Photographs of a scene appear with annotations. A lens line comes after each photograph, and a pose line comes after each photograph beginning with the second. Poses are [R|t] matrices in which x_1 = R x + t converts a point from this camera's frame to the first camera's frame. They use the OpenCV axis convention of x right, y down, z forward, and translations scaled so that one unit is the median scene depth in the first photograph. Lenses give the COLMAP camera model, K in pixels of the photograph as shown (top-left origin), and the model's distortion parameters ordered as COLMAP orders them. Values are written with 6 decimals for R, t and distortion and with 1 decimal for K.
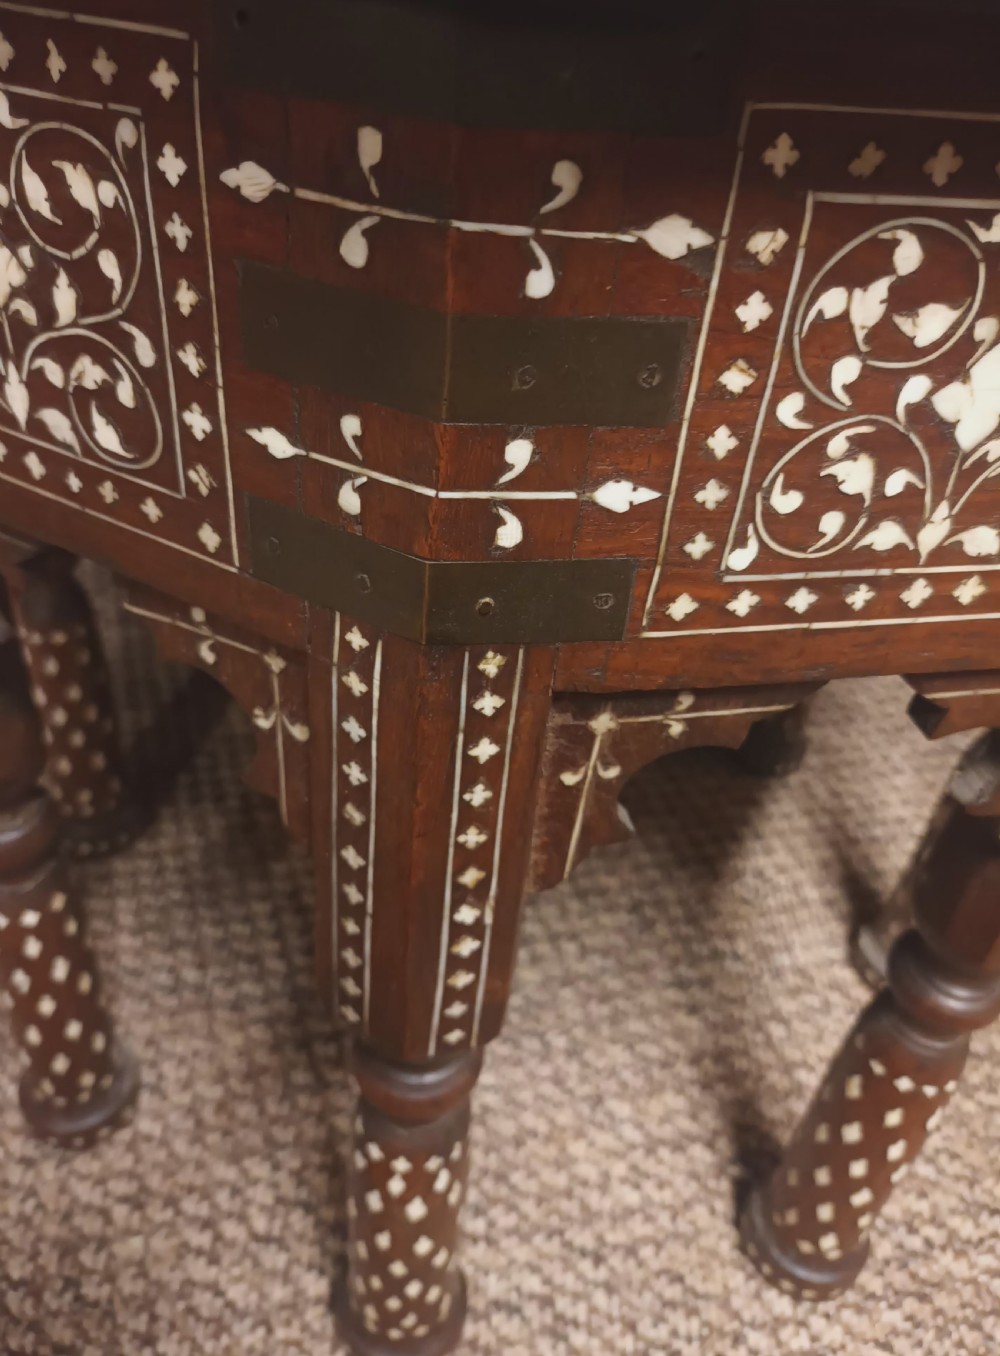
lens RADIAL K [[1099.5, 0, 479.6], [0, 1099.5, 658.4], [0, 0, 1]] dist [-0.033756, 0.009472]
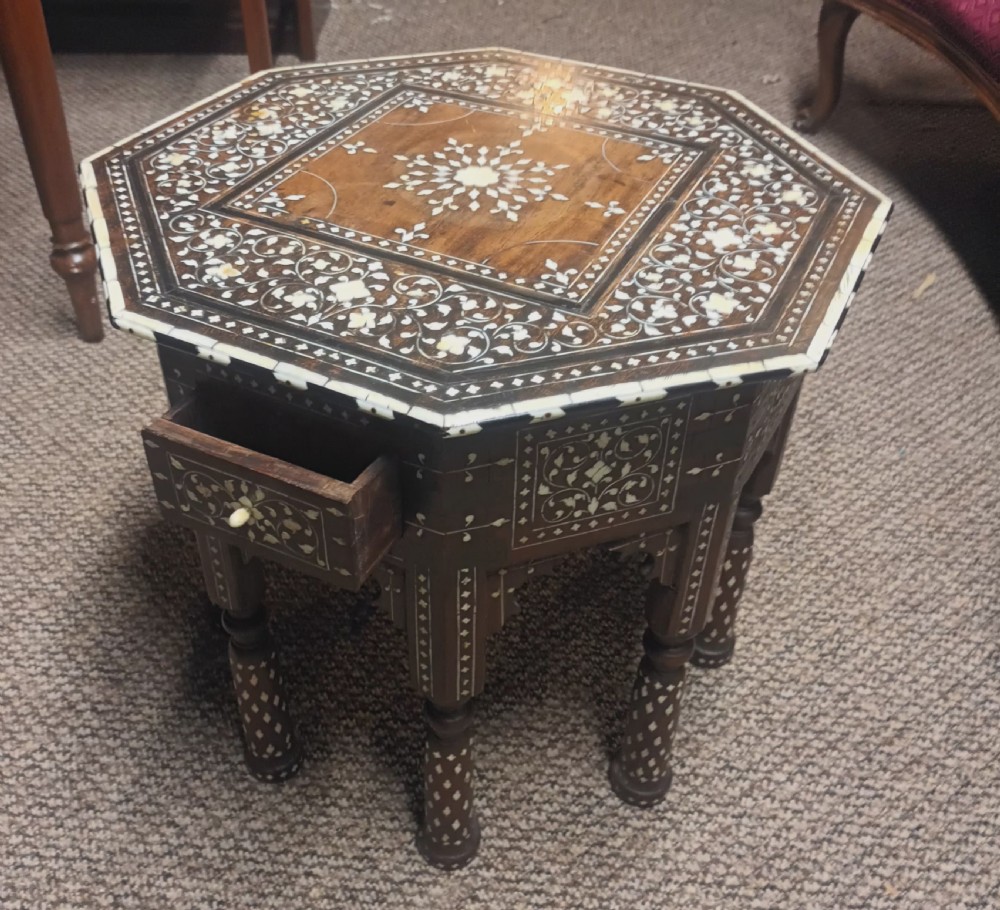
lens RADIAL K [[1121.3, 0, 465.8], [0, 1121.3, 455.7], [0, 0, 1]] dist [0.033637, -0.034224]
pose [[0.643056, -0.535313, 0.547649, -2.203934], [0.480920, 0.838801, 0.255205, -1.277776], [-0.595983, 0.099264, 0.796838, -1.216064]]
